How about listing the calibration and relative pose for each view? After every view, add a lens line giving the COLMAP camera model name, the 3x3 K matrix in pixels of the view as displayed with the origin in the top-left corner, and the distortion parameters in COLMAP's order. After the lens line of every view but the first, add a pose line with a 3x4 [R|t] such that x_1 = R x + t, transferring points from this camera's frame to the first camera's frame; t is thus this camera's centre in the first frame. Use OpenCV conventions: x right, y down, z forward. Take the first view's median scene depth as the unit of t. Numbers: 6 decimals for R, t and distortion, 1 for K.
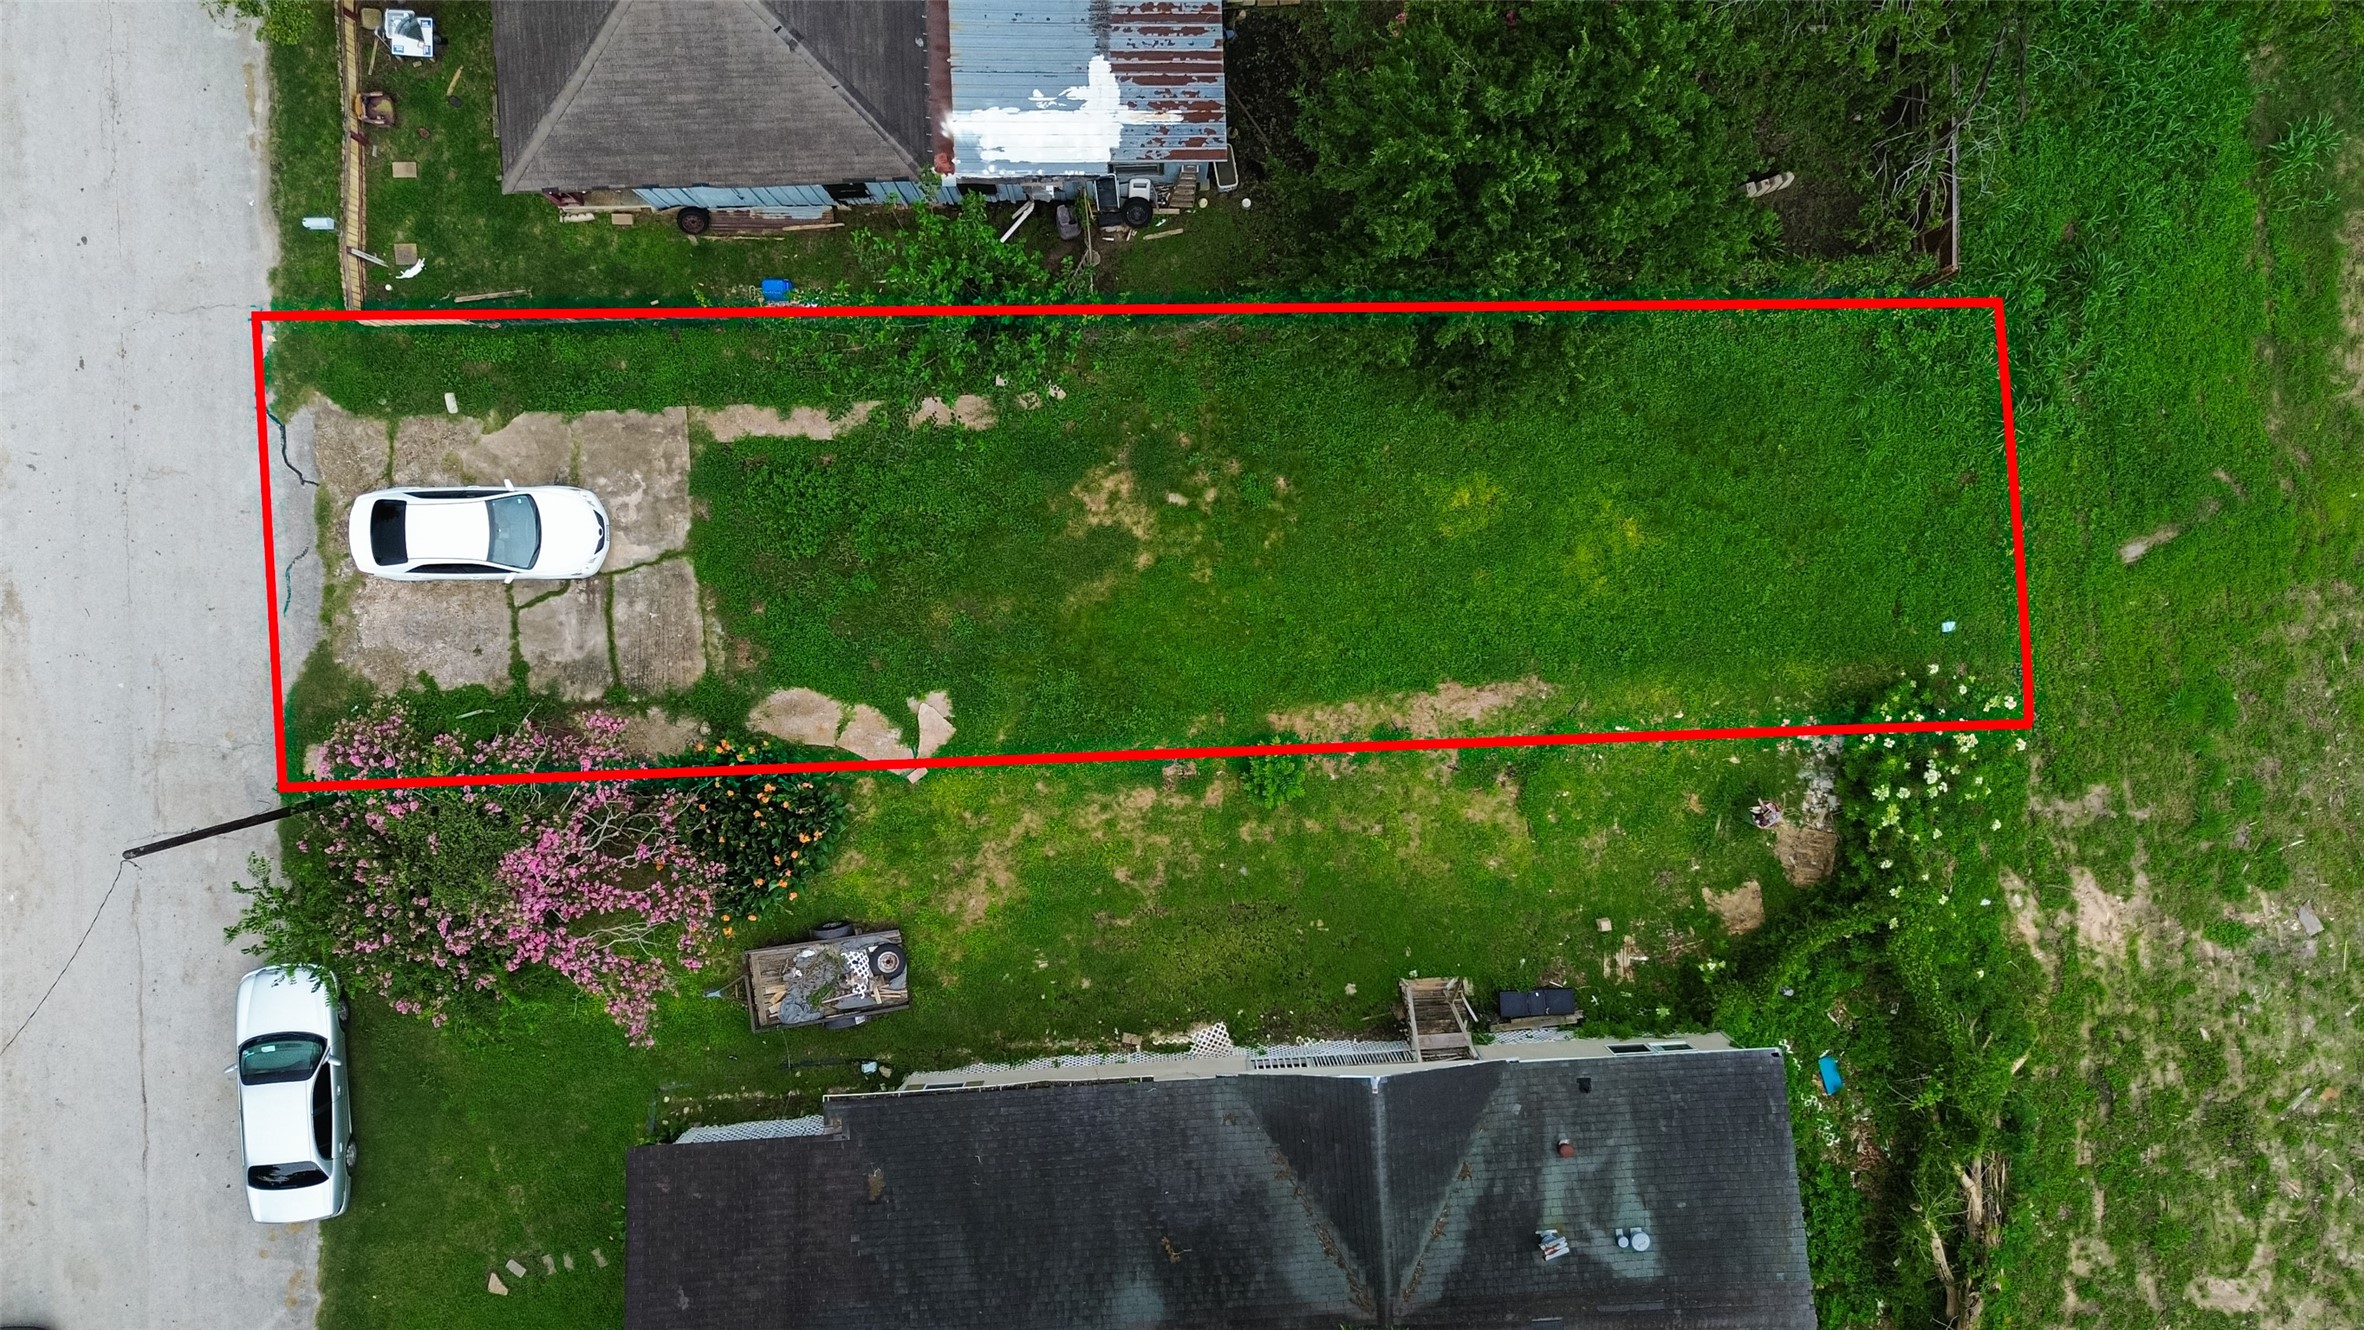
lens RADIAL K [[1664.3, 0, 1174.9], [0, 1664.3, 656.3], [0, 0, 1]] dist [0.068597, -0.069352]
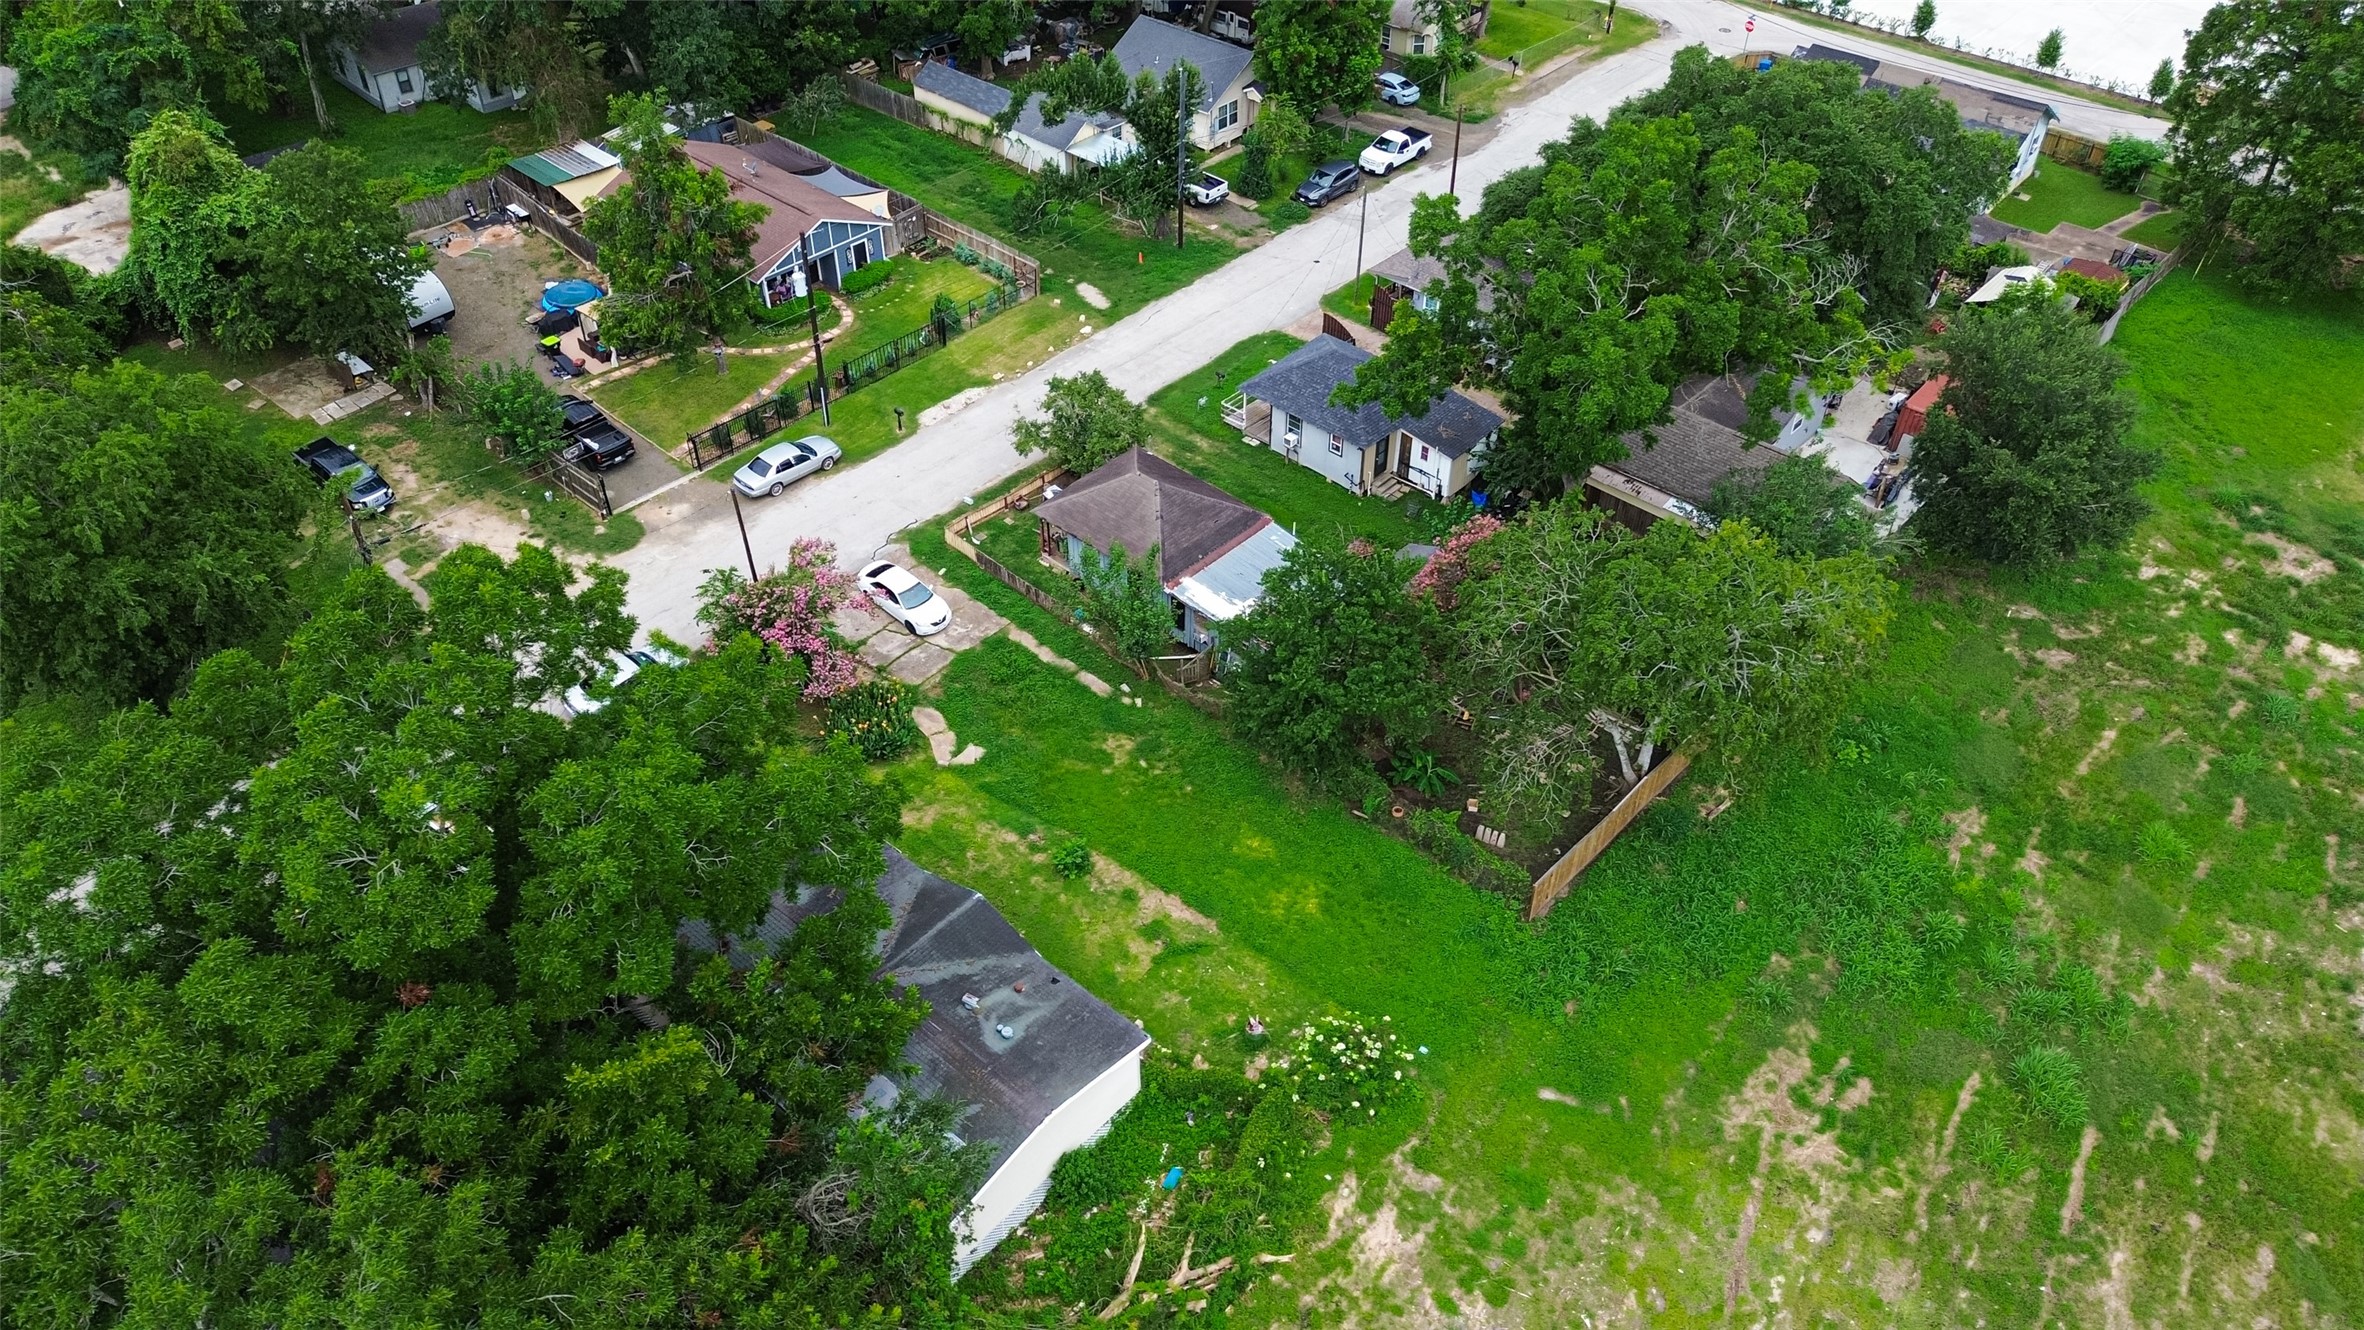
lens RADIAL K [[1664.3, 0, 1186.0], [0, 1664.3, 670.8], [0, 0, 1]] dist [0.068597, -0.069352]
pose [[0.711906, 0.455532, -0.534491, 1.005383], [-0.702275, 0.461482, -0.542075, 0.853224], [-0.000274, 0.761266, 0.648440, -0.310533]]
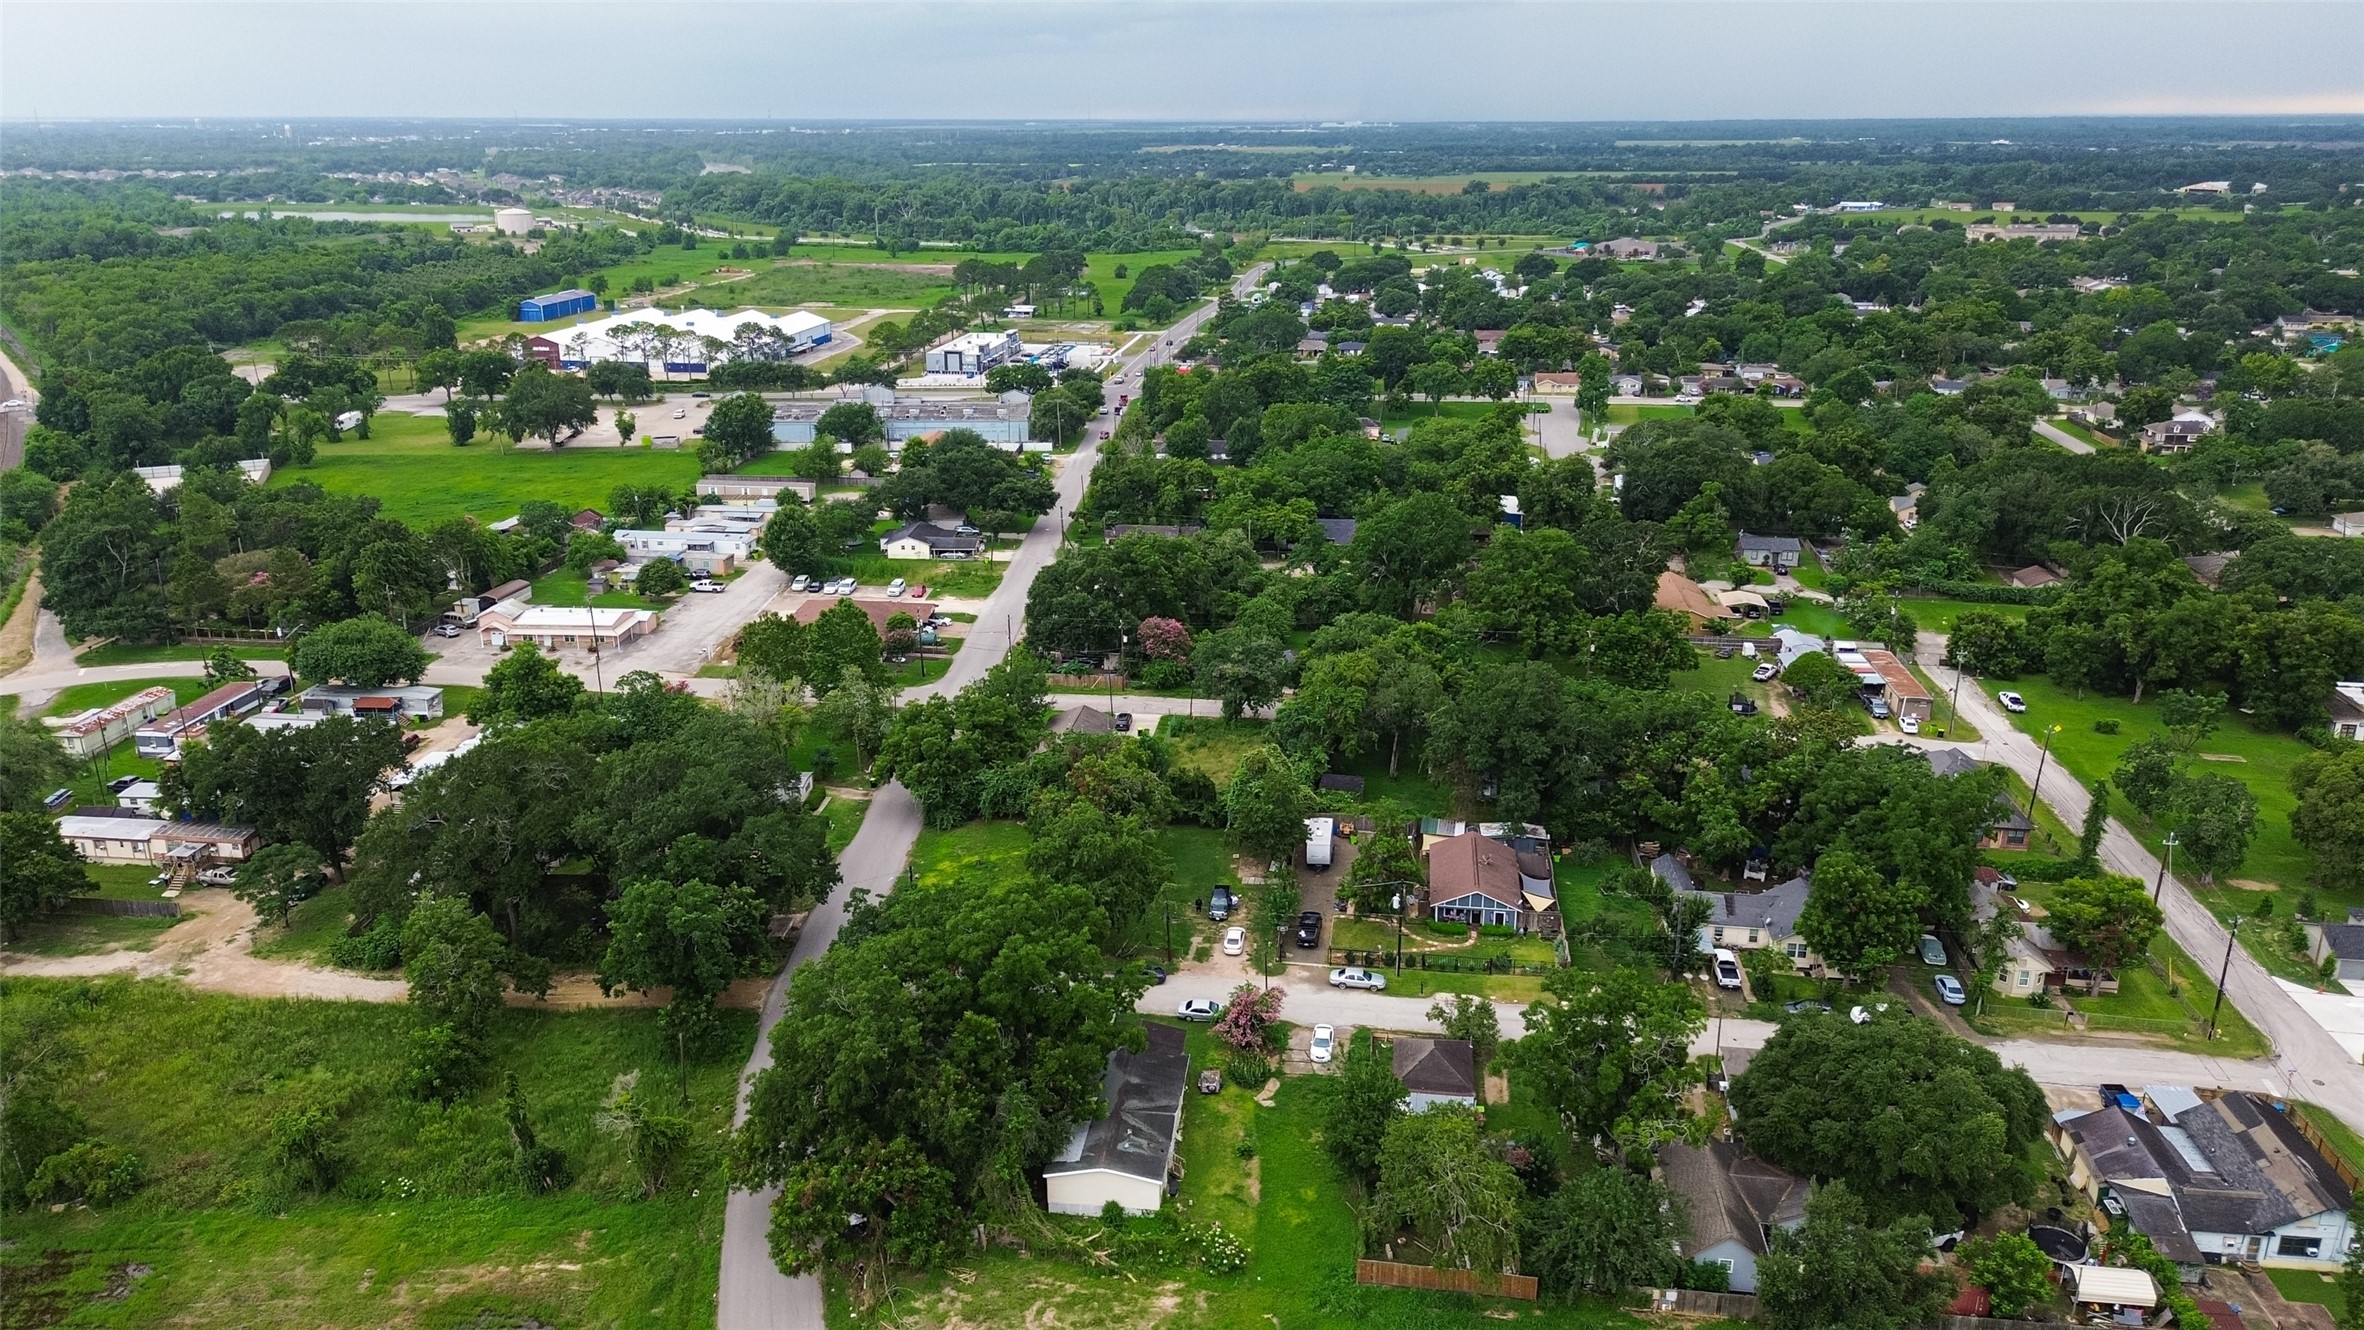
lens RADIAL K [[1664.3, 0, 1175.8], [0, 1664.3, 643.1], [0, 0, 1]] dist [0.068597, -0.069352]
pose [[-0.172842, 0.291163, -0.940930, 3.416894], [-0.984900, -0.060649, 0.162151, -0.335309], [-0.009854, 0.954749, 0.297249, -1.290324]]
